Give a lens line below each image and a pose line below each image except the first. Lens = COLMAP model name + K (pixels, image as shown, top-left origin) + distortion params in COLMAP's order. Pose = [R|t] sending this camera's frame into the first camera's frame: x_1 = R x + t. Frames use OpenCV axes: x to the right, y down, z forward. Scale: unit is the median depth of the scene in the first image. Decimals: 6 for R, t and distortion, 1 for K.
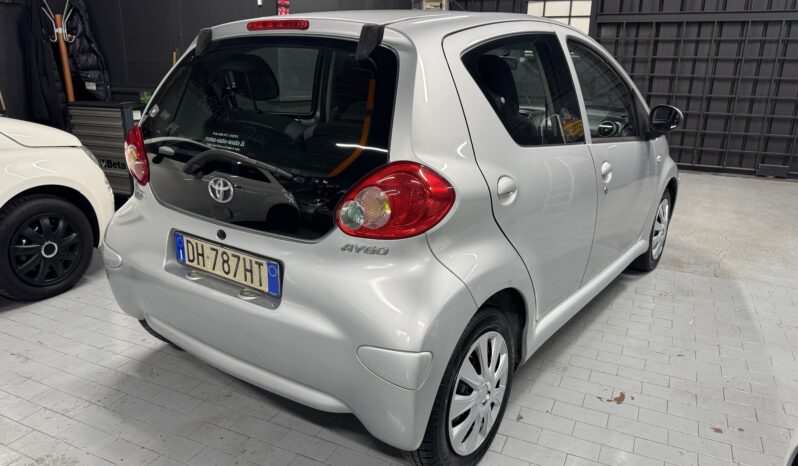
lens RADIAL K [[579.1, 0, 397.0], [0, 579.1, 230.5], [0, 0, 1]] dist [0.008618, -0.005975]
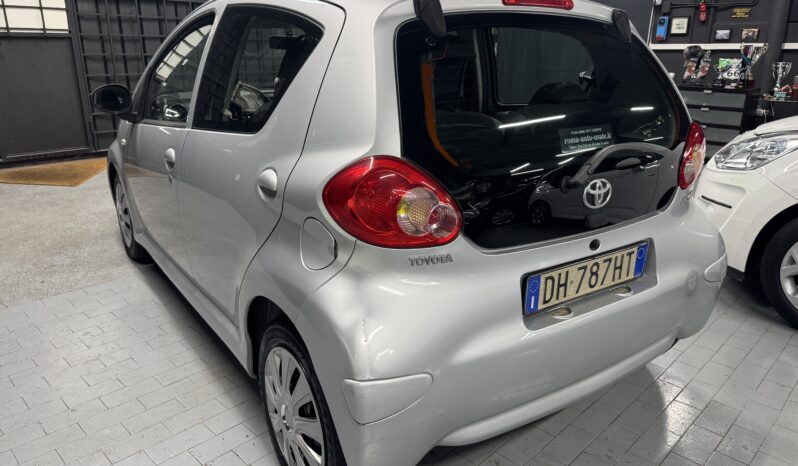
lens RADIAL K [[579.1, 0, 396.6], [0, 579.1, 238.0], [0, 0, 1]] dist [0.008618, -0.005975]
pose [[0.362675, -0.298676, 0.882757, -1.175699], [0.291964, 0.935977, 0.196731, -0.260770], [-0.884999, 0.186384, 0.426658, 0.883203]]
